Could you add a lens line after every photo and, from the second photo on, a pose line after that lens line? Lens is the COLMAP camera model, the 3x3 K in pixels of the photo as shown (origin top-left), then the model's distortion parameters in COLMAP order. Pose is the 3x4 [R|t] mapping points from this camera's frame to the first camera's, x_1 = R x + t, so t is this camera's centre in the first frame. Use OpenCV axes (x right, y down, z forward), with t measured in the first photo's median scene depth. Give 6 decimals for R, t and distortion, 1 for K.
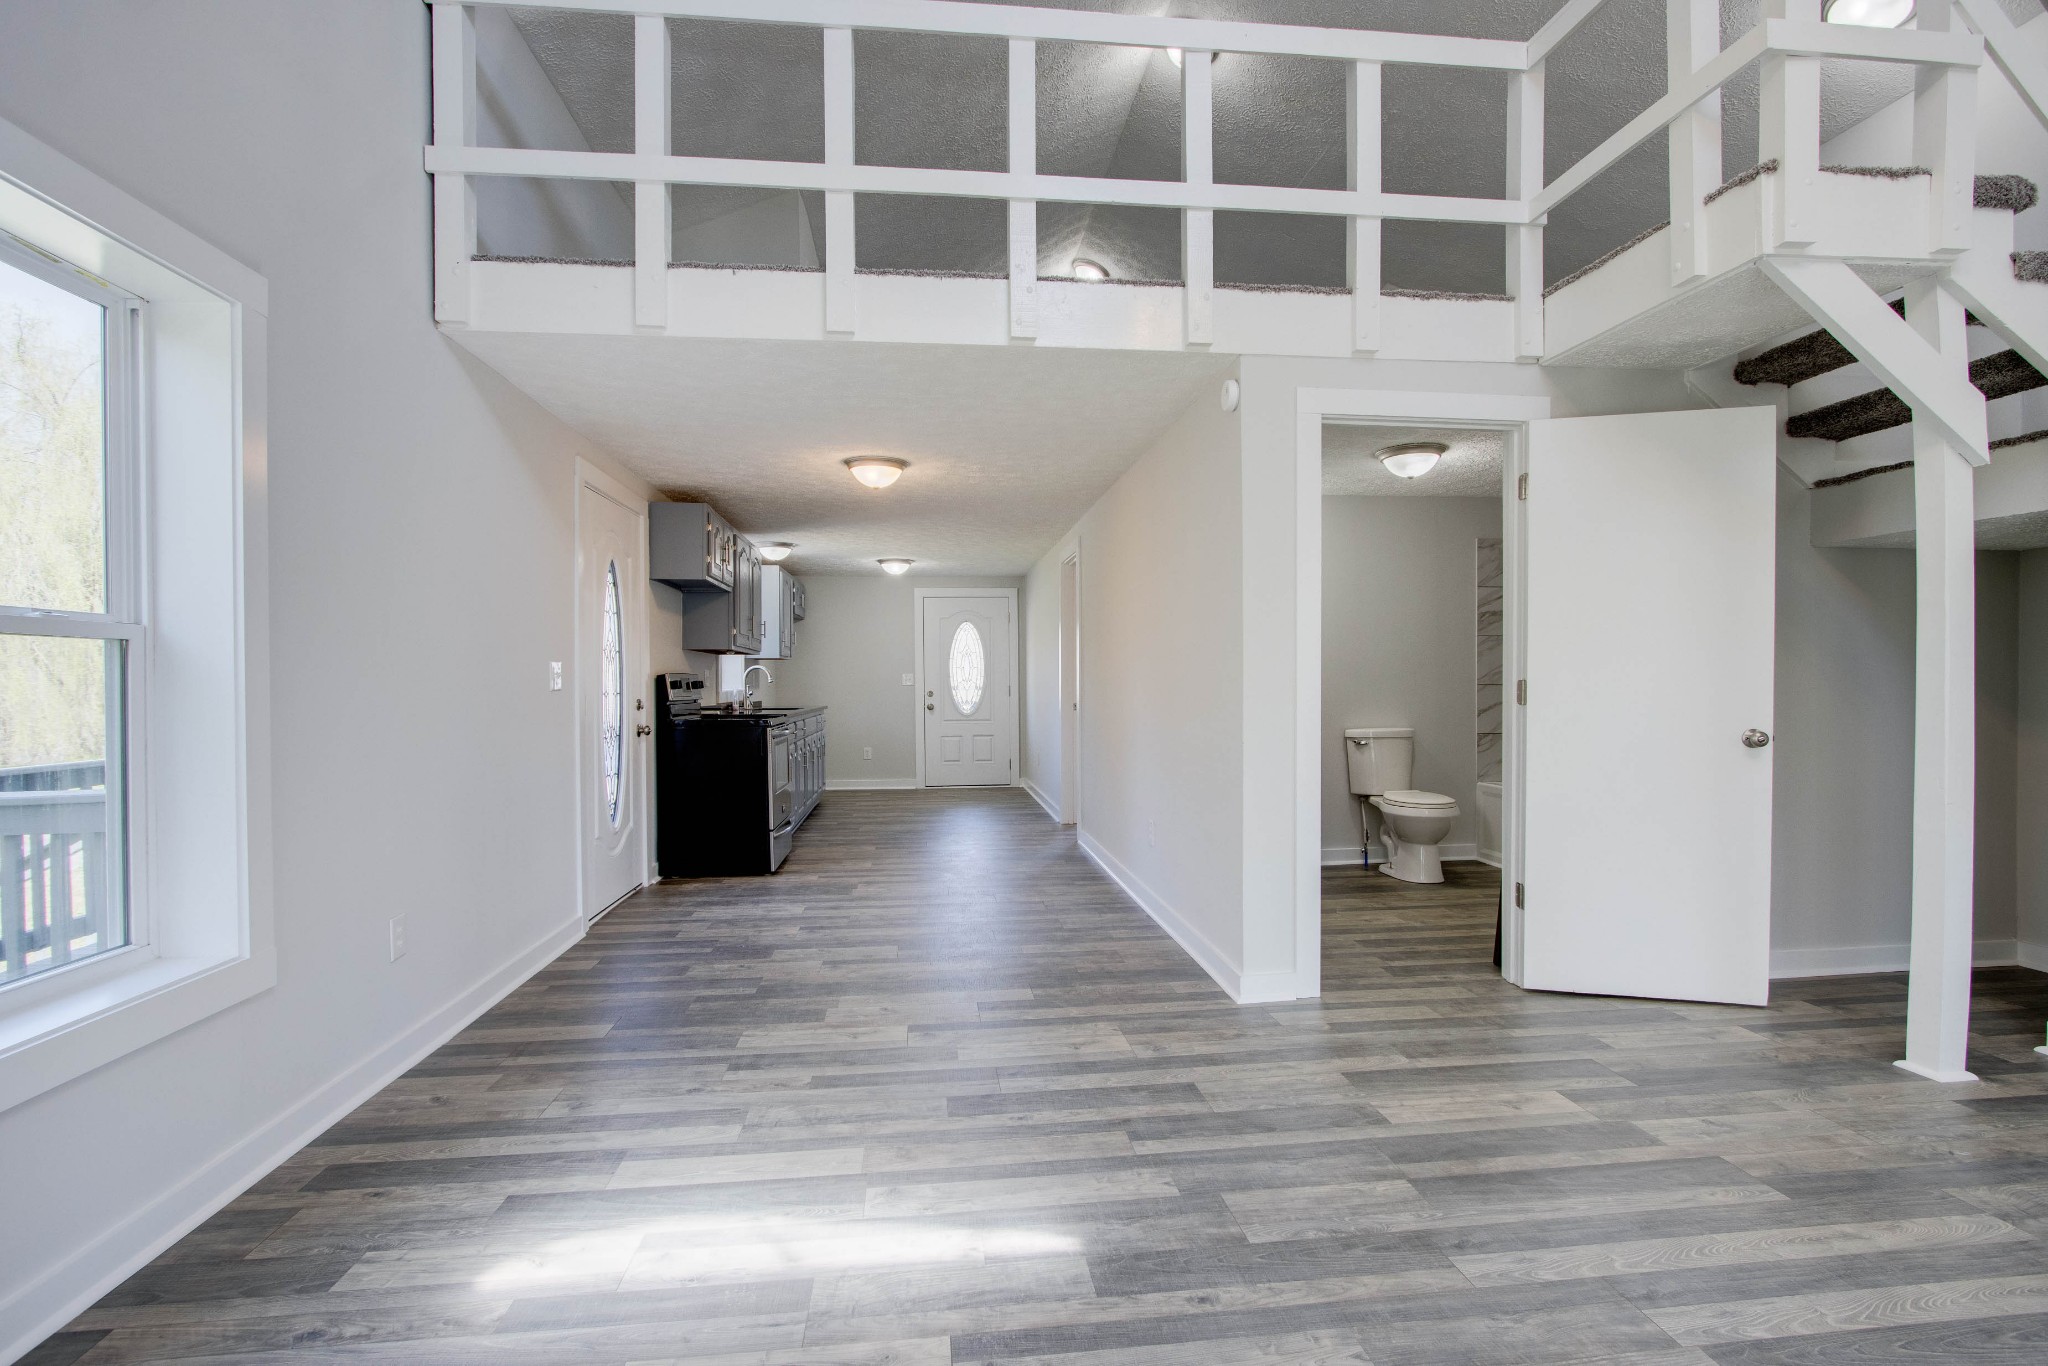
lens RADIAL K [[946.1, 0, 1023.5], [0, 946.1, 691.9], [0, 0, 1]] dist [-0.017126, 0.002939]
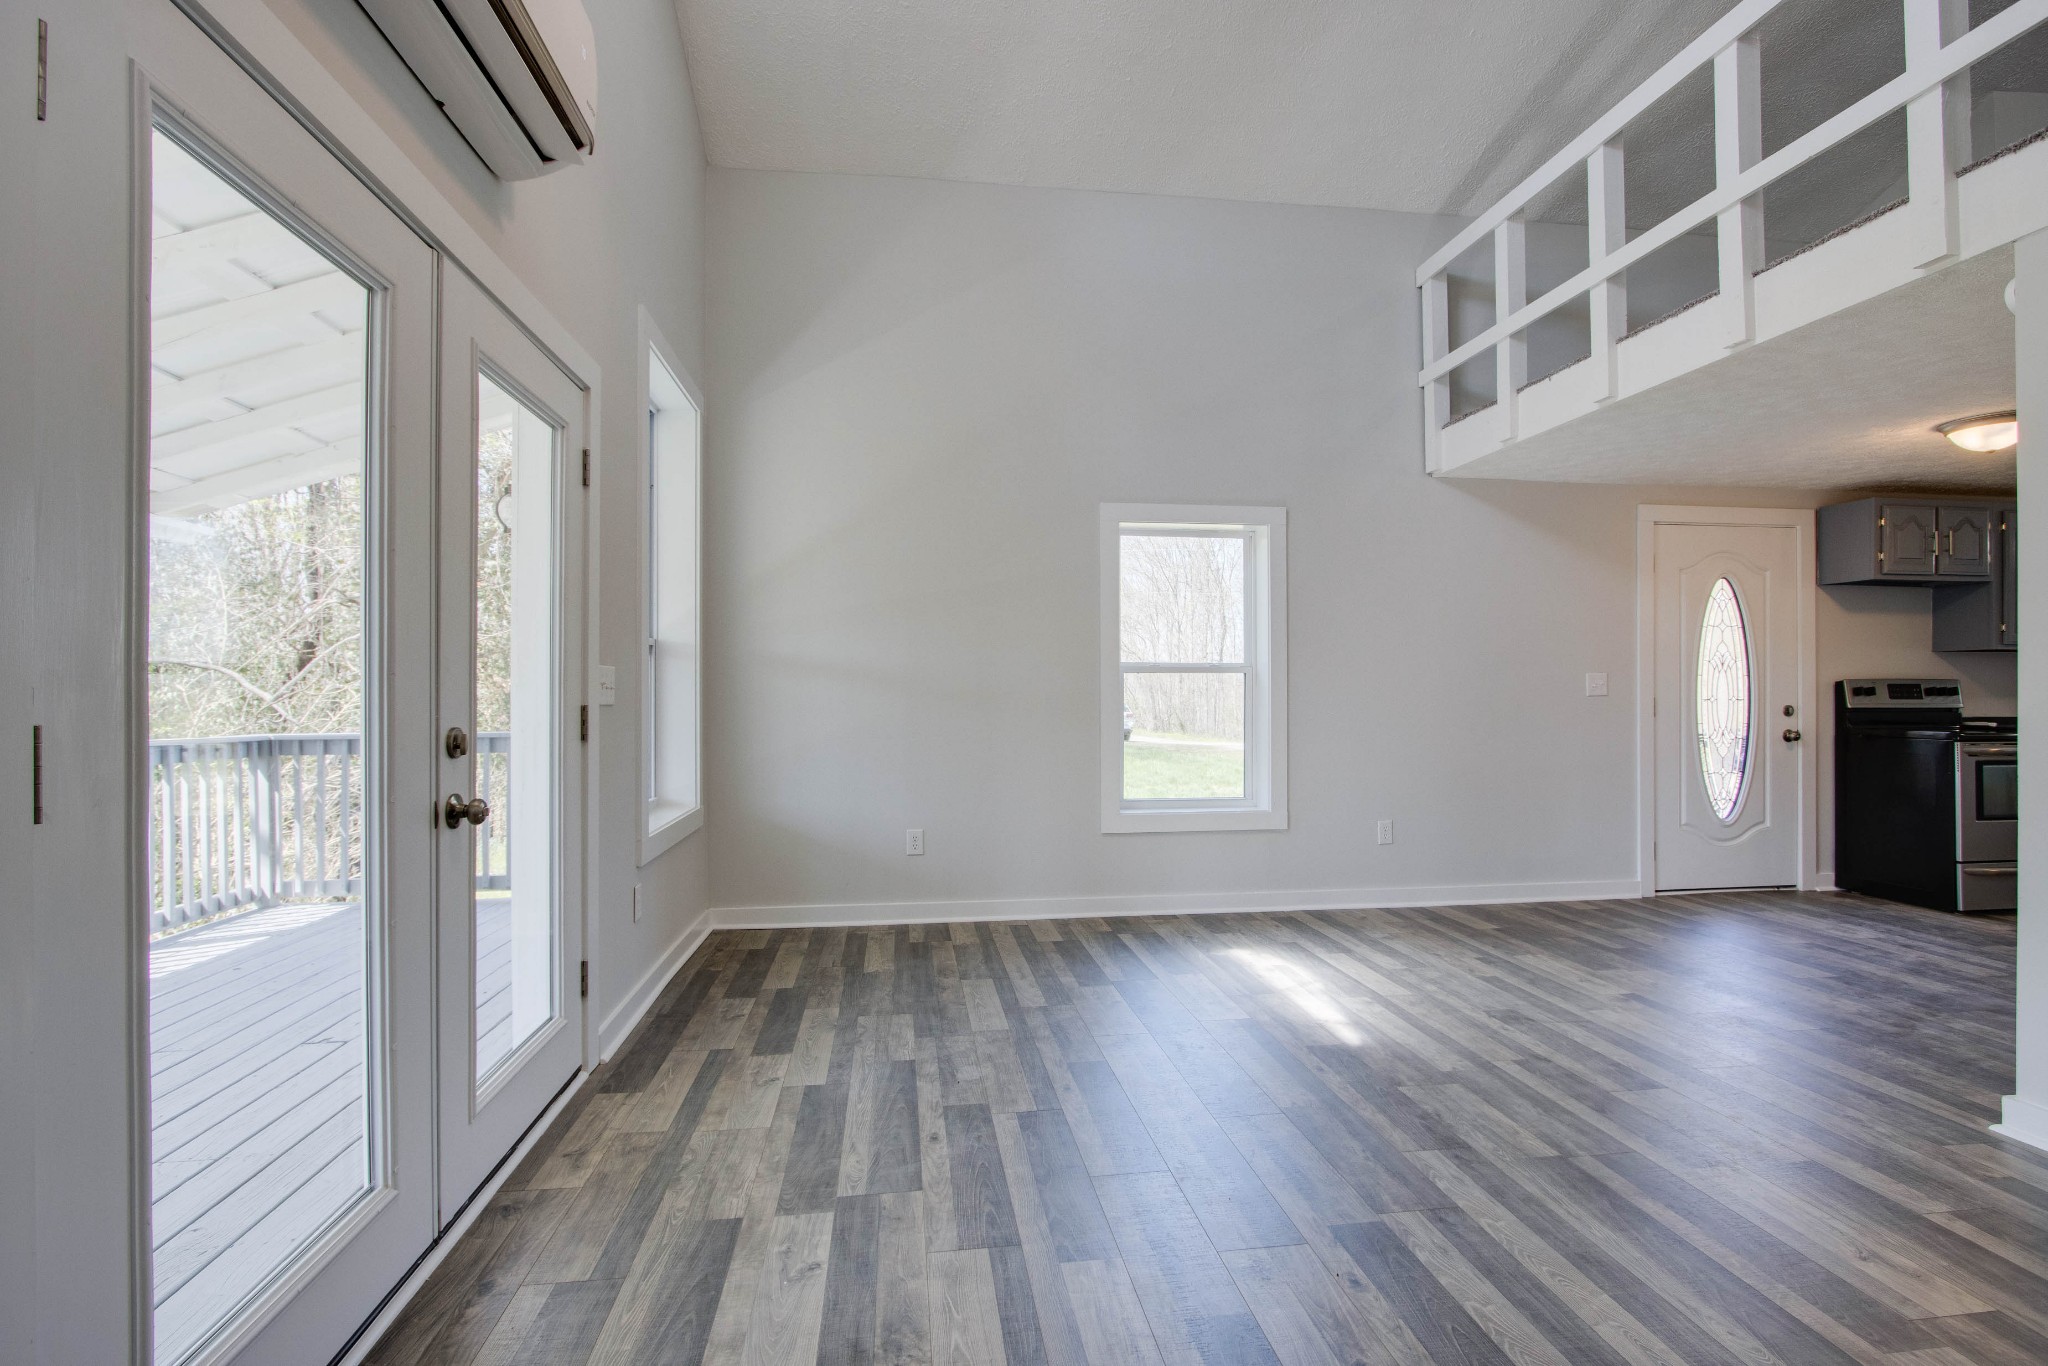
lens RADIAL K [[946.1, 0, 1027.1], [0, 946.1, 696.3], [0, 0, 1]] dist [-0.017126, 0.002939]
pose [[0.022852, 0.009503, -0.999694, 0.971927], [-0.008304, 0.999922, 0.009315, -0.008265], [0.999704, 0.008088, 0.022929, 0.237679]]
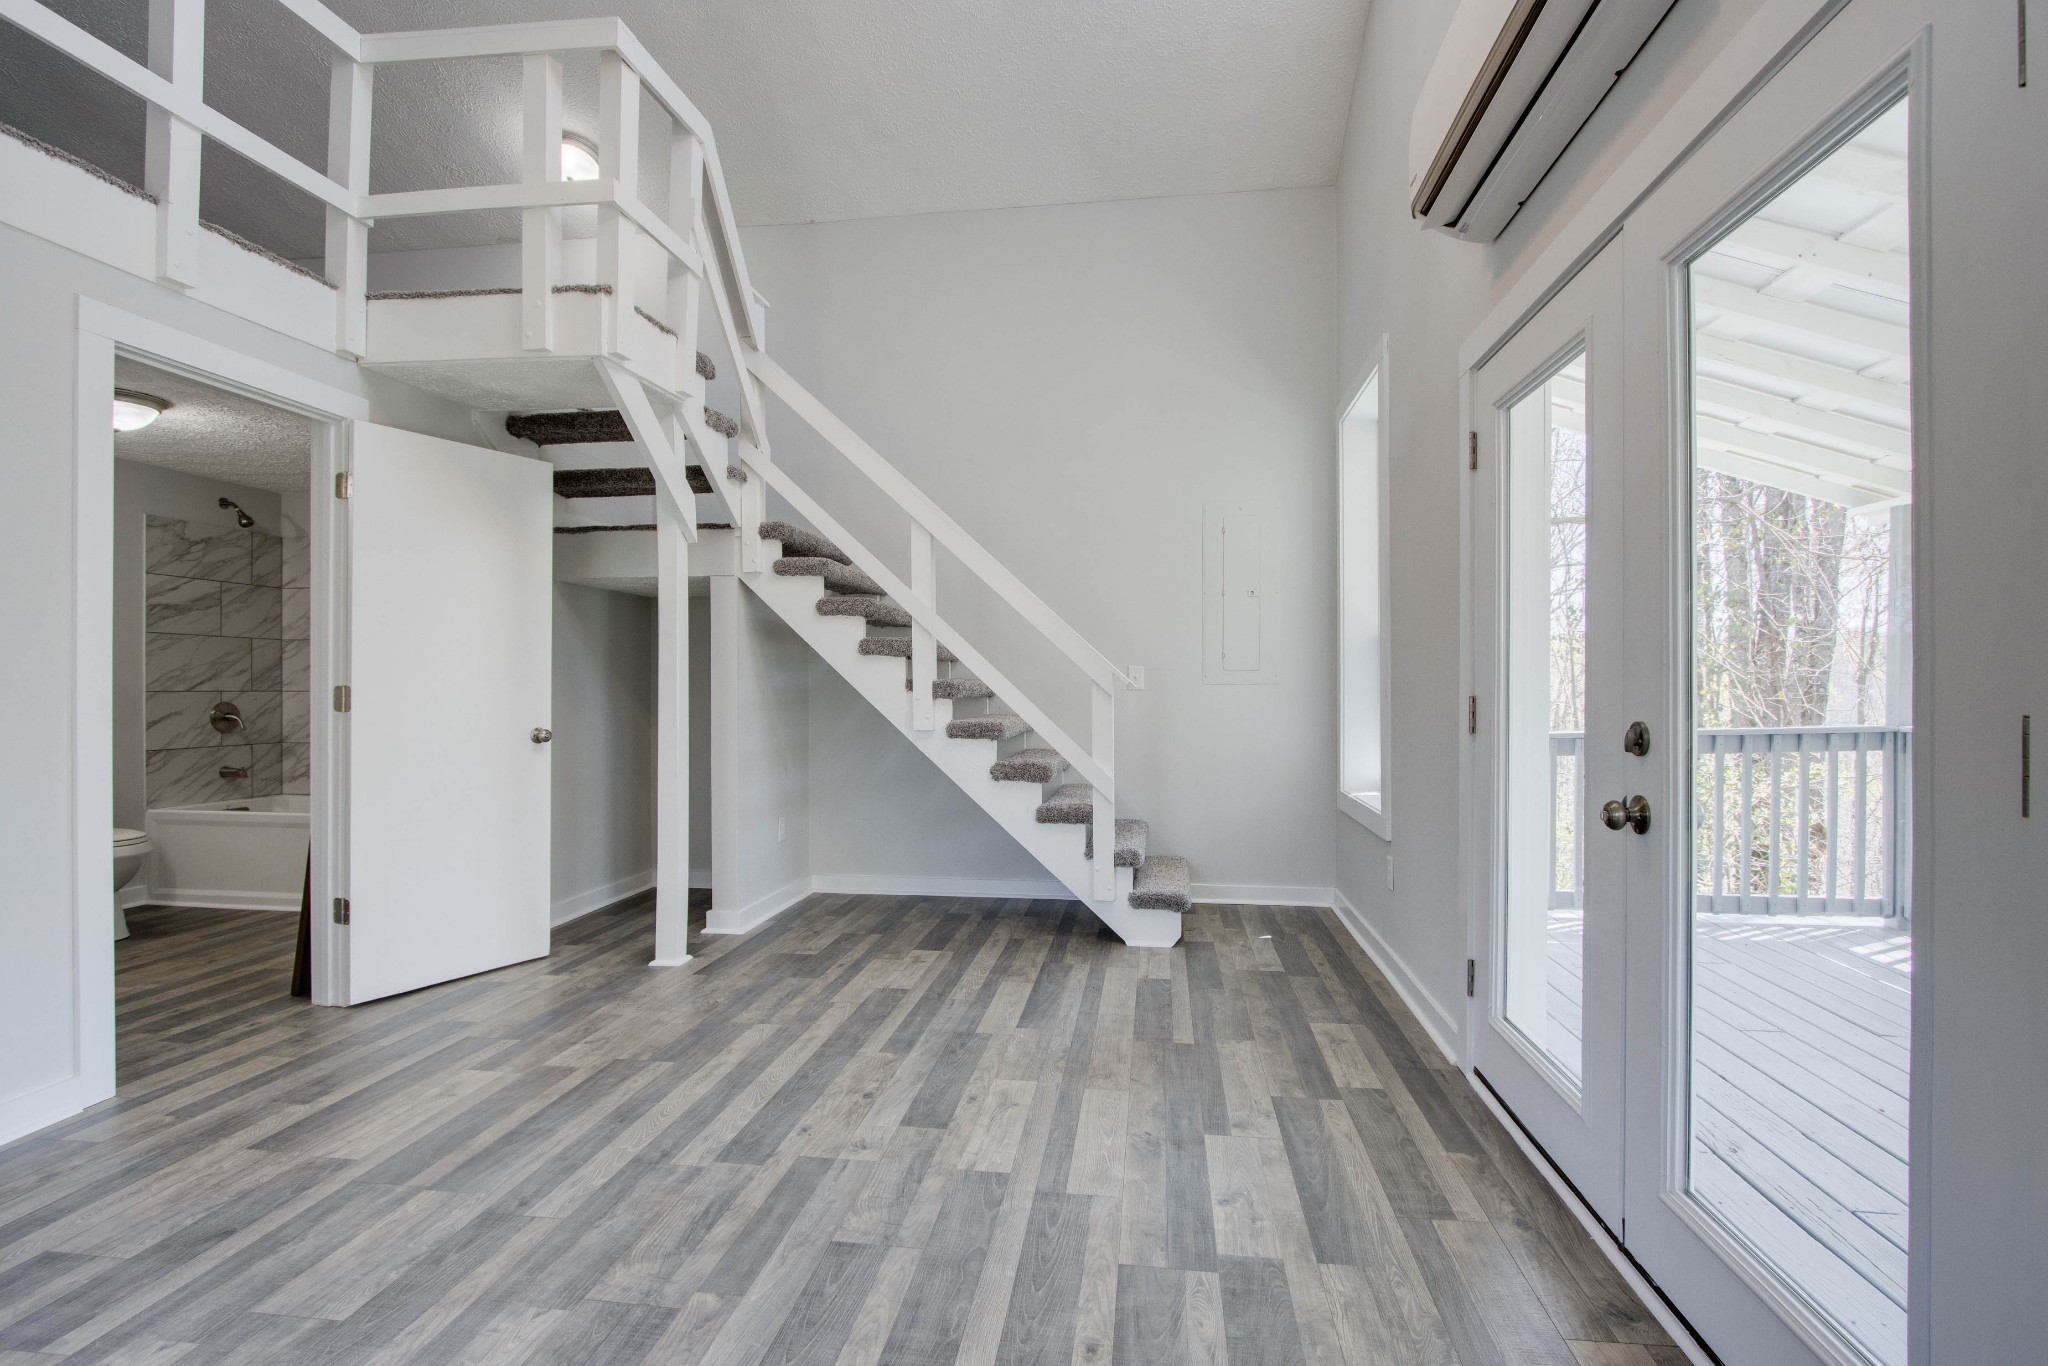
lens RADIAL K [[977.9, 0, 1026.5], [0, 977.9, 690.3], [0, 0, 1]] dist [-0.012075, 0.000207]
pose [[0.241948, 0.001571, 0.970288, -0.286403], [0.008401, 0.999958, -0.003714, 0.001589], [-0.970253, 0.009050, 0.241925, 0.089032]]
